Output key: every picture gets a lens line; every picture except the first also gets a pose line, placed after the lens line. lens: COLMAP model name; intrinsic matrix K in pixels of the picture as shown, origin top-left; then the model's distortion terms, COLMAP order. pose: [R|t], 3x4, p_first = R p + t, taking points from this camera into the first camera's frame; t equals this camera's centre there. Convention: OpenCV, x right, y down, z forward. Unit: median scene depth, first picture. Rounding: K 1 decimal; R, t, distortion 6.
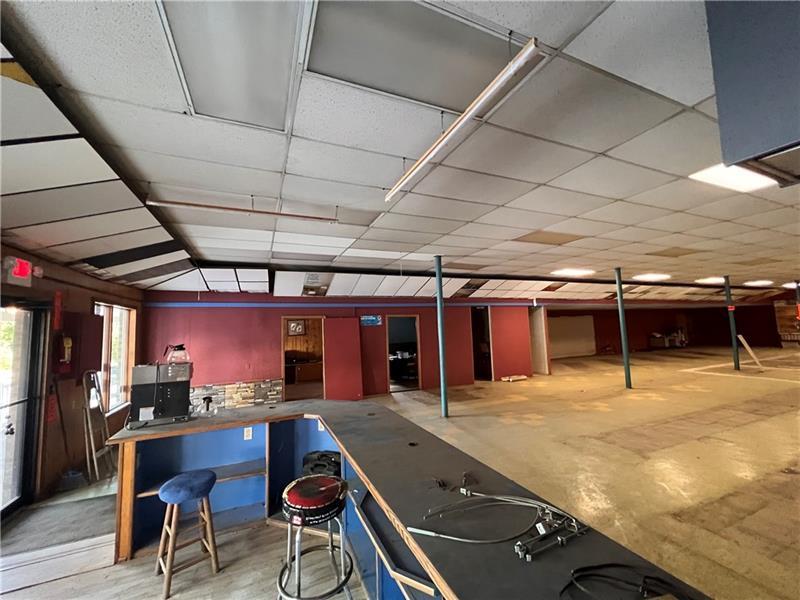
lens RADIAL K [[321.4, 0, 397.1], [0, 321.4, 298.3], [0, 0, 1]] dist [-0.001893, 0.000518]
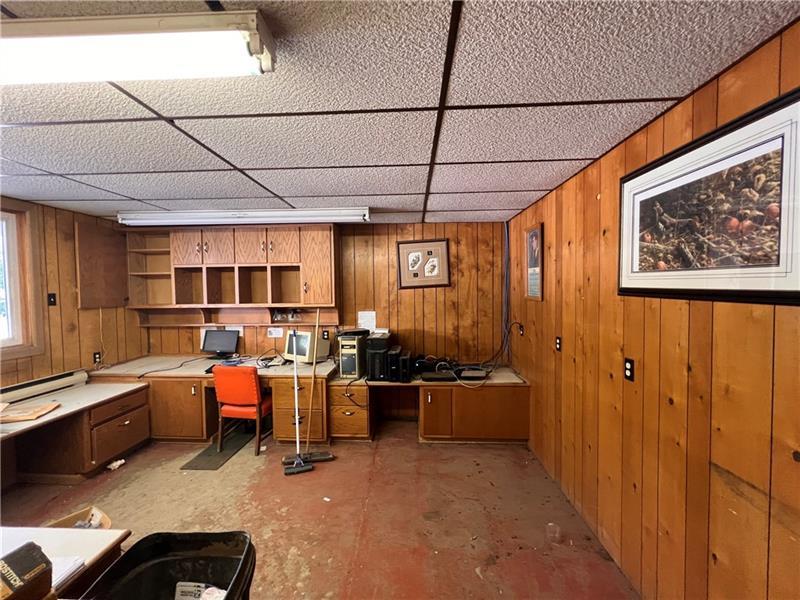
lens RADIAL K [[321.4, 0, 397.4], [0, 321.4, 297.3], [0, 0, 1]] dist [0.000467, 0.000606]
pose [[0.906431, 0.034239, -0.420964, -0.440512], [0.019834, 0.992158, 0.123405, 0.188941], [0.421888, -0.120208, 0.898644, 1.532413]]
